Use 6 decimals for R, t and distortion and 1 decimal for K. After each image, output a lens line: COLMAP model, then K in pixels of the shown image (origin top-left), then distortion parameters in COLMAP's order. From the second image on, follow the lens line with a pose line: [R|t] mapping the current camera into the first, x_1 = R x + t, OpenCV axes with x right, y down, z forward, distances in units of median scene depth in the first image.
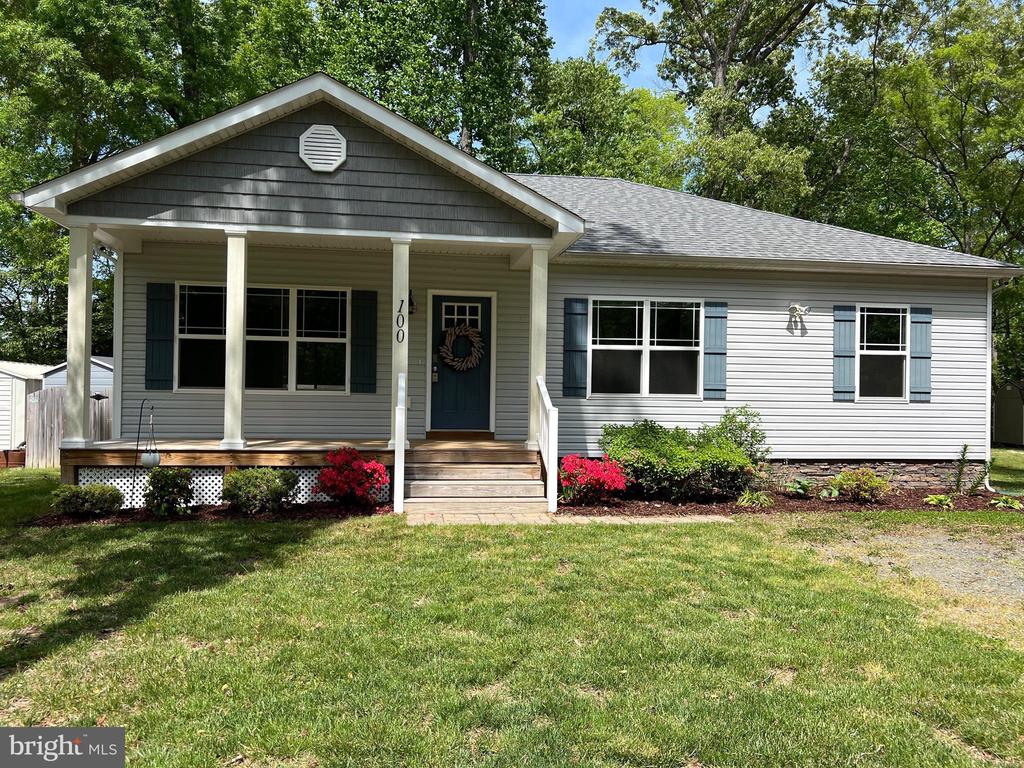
lens RADIAL K [[770.6, 0, 506.6], [0, 770.6, 384.4], [0, 0, 1]] dist [0.108288, -0.178619]
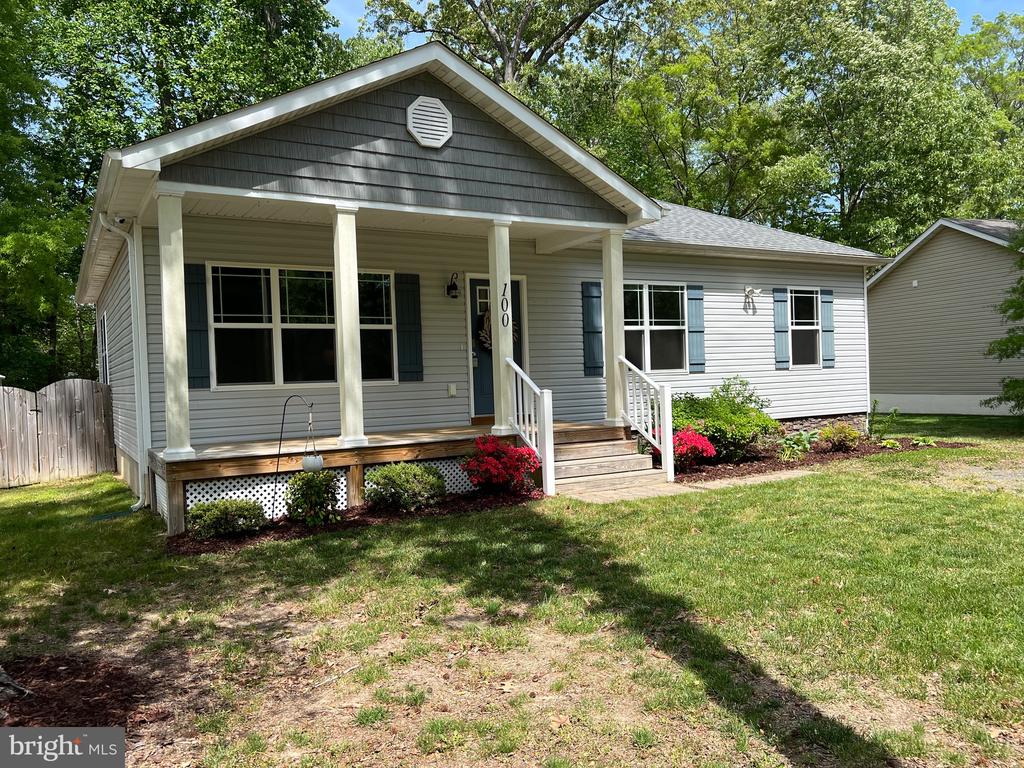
lens RADIAL K [[770.6, 0, 506.6], [0, 770.6, 384.4], [0, 0, 1]] dist [0.108288, -0.178619]
pose [[0.923629, -0.050136, 0.379993, -0.510372], [0.043730, 0.998718, 0.025477, -0.005267], [-0.380784, -0.006914, 0.924638, 0.087626]]
